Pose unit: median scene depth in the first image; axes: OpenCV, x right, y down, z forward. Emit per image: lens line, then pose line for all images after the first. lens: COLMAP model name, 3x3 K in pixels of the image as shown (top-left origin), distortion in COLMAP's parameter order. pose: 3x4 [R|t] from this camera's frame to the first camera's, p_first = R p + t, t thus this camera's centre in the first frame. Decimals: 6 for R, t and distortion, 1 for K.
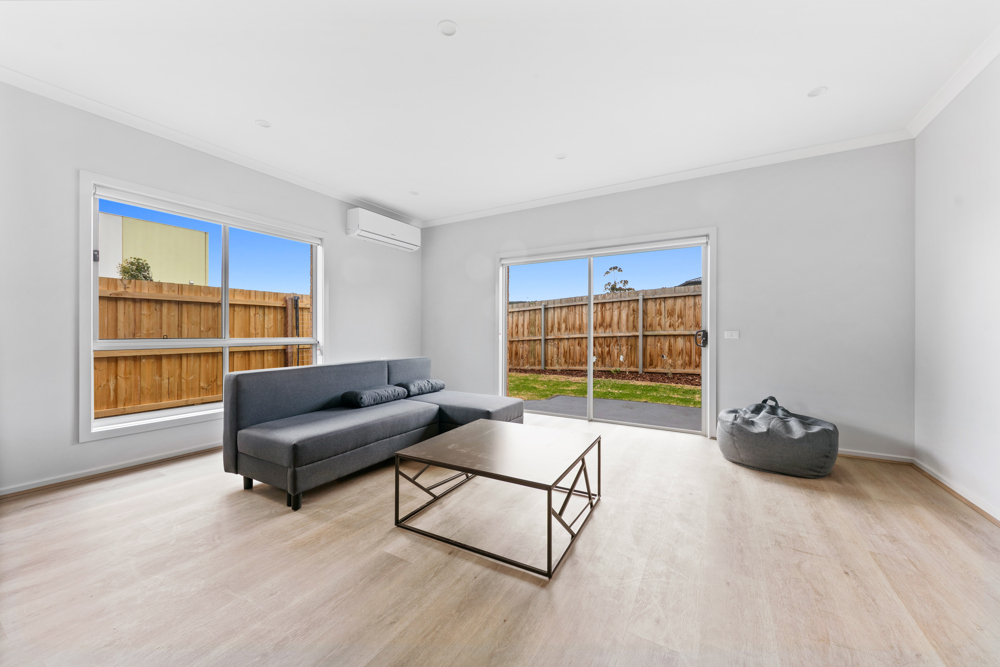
lens RADIAL K [[377.0, 0, 500.8], [0, 377.0, 331.1], [0, 0, 1]] dist [0.012672, -0.000355]
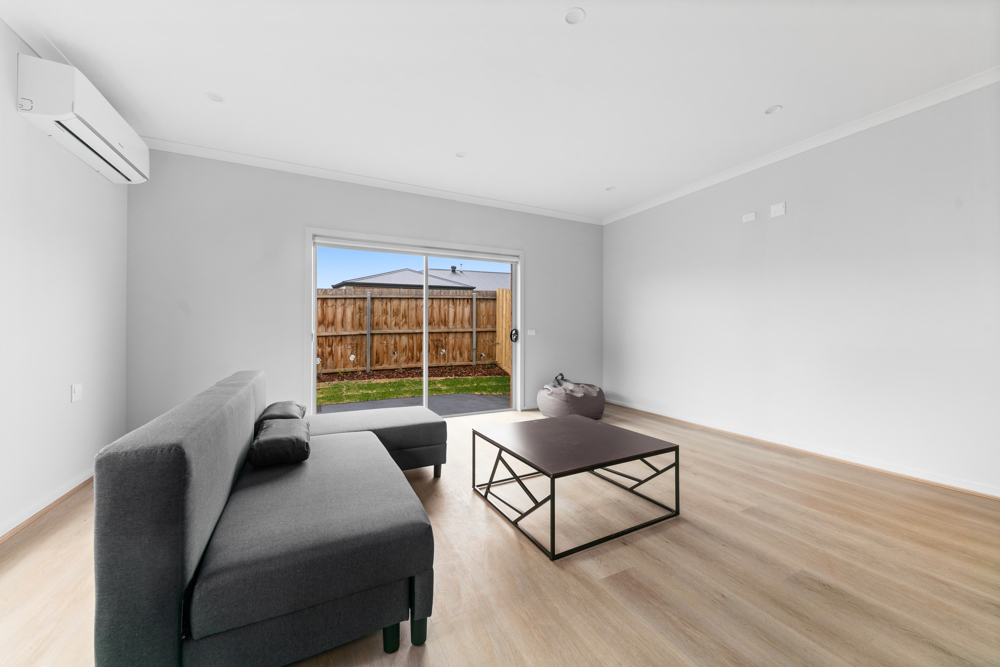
lens RADIAL K [[377.0, 0, 496.1], [0, 377.0, 329.9], [0, 0, 1]] dist [0.012672, -0.000355]
pose [[0.532596, -0.002216, 0.846367, -0.300528], [0.000547, 0.999997, 0.002274, -0.001473], [-0.846369, -0.000749, 0.532596, 0.185752]]
